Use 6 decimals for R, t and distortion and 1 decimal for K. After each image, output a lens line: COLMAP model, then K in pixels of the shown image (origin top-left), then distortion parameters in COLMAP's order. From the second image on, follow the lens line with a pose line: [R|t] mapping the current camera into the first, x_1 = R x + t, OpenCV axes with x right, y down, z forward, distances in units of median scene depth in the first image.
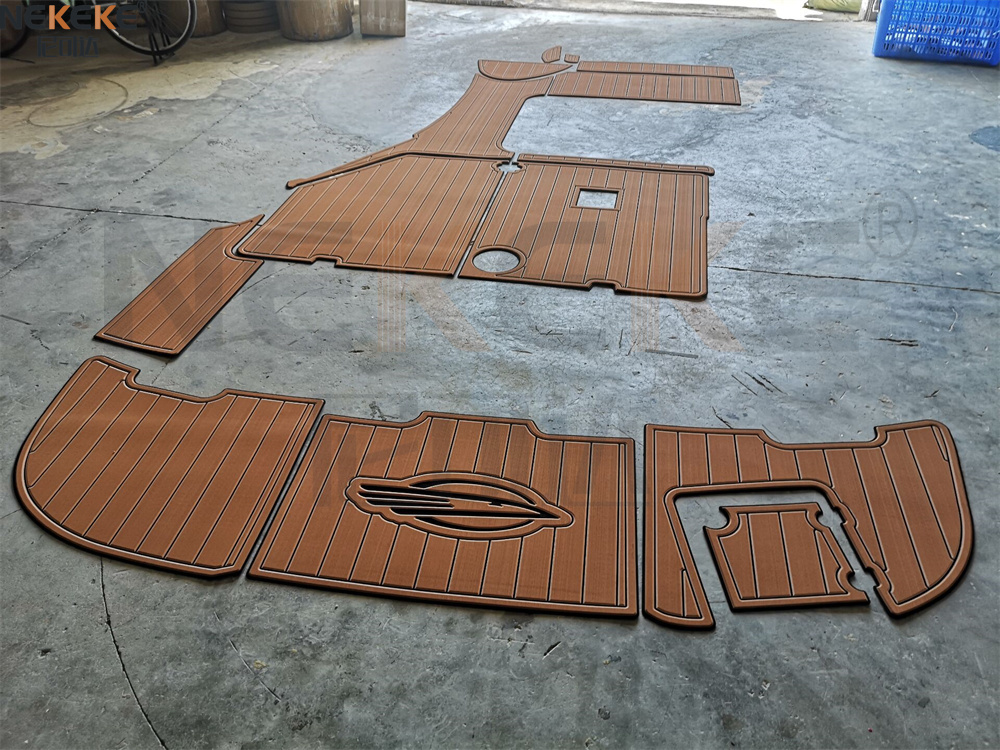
lens RADIAL K [[771.4, 0, 500.0], [0, 771.4, 375.0], [0, 0, 1]] dist [0.054418, -0.054758]
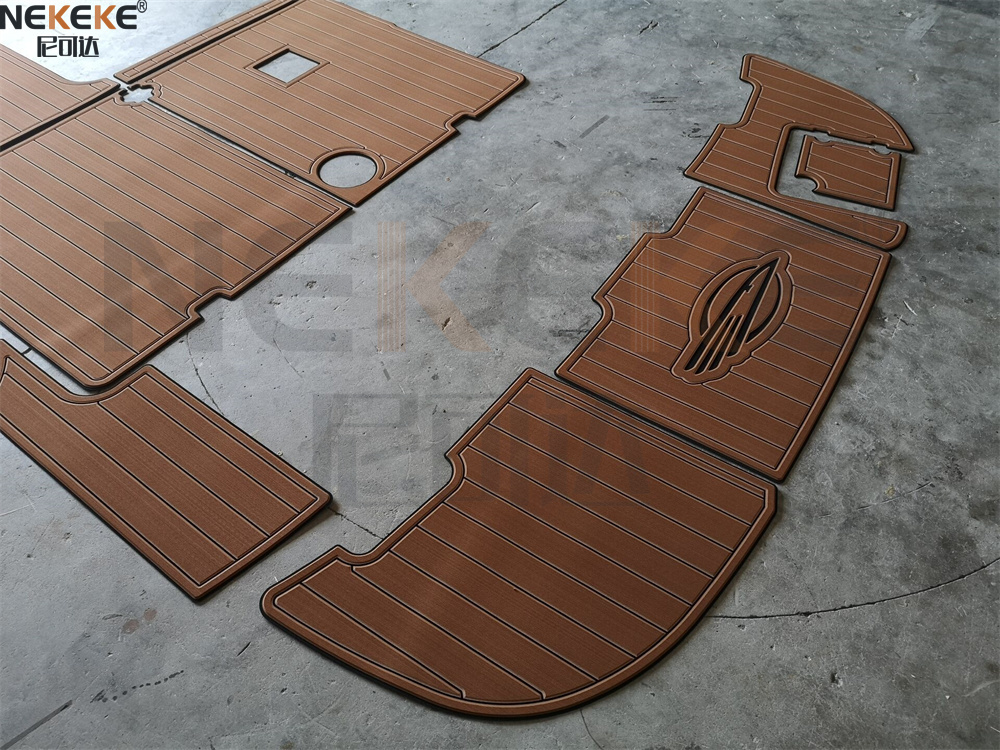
lens RADIAL K [[791.9, 0, 500.0], [0, 791.9, 375.0], [0, 0, 1]] dist [0.020922, -0.037142]
pose [[0.420075, -0.684000, 0.596390, -0.582010], [0.544986, 0.715627, 0.436885, -0.270577], [-0.725622, 0.141500, 0.673388, 0.350948]]
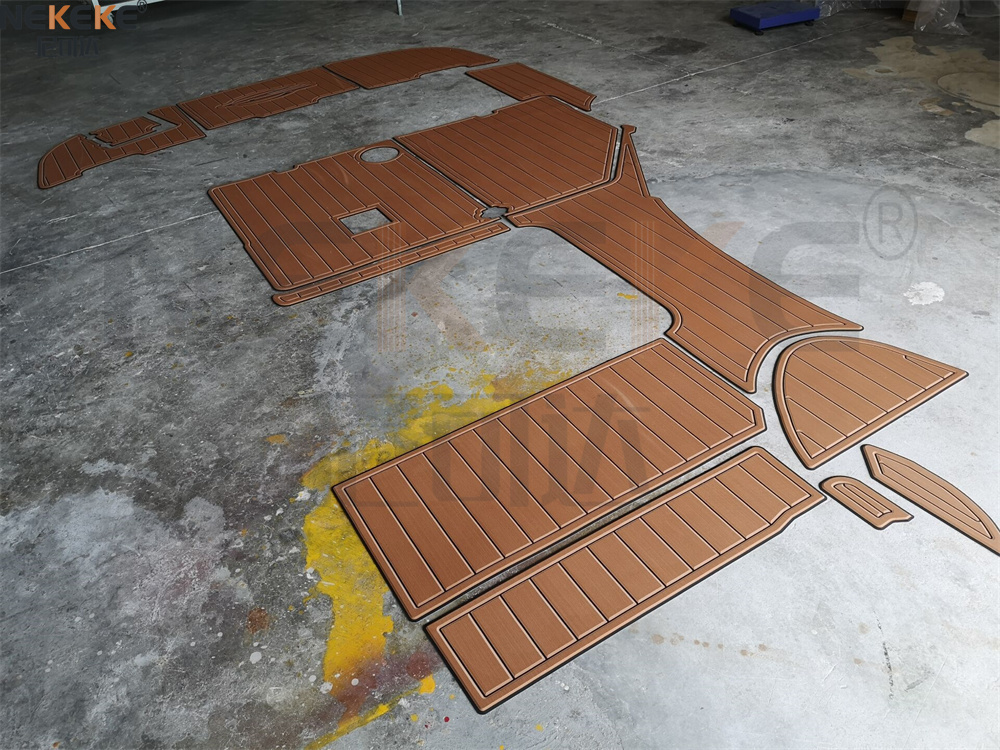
lens RADIAL K [[791.9, 0, 500.0], [0, 791.9, 375.0], [0, 0, 1]] dist [0.020922, -0.037142]
pose [[-0.740689, 0.465769, -0.484188, 0.623989], [-0.338555, 0.363732, 0.867801, -1.172695], [0.580310, 0.806696, -0.111724, 1.528693]]
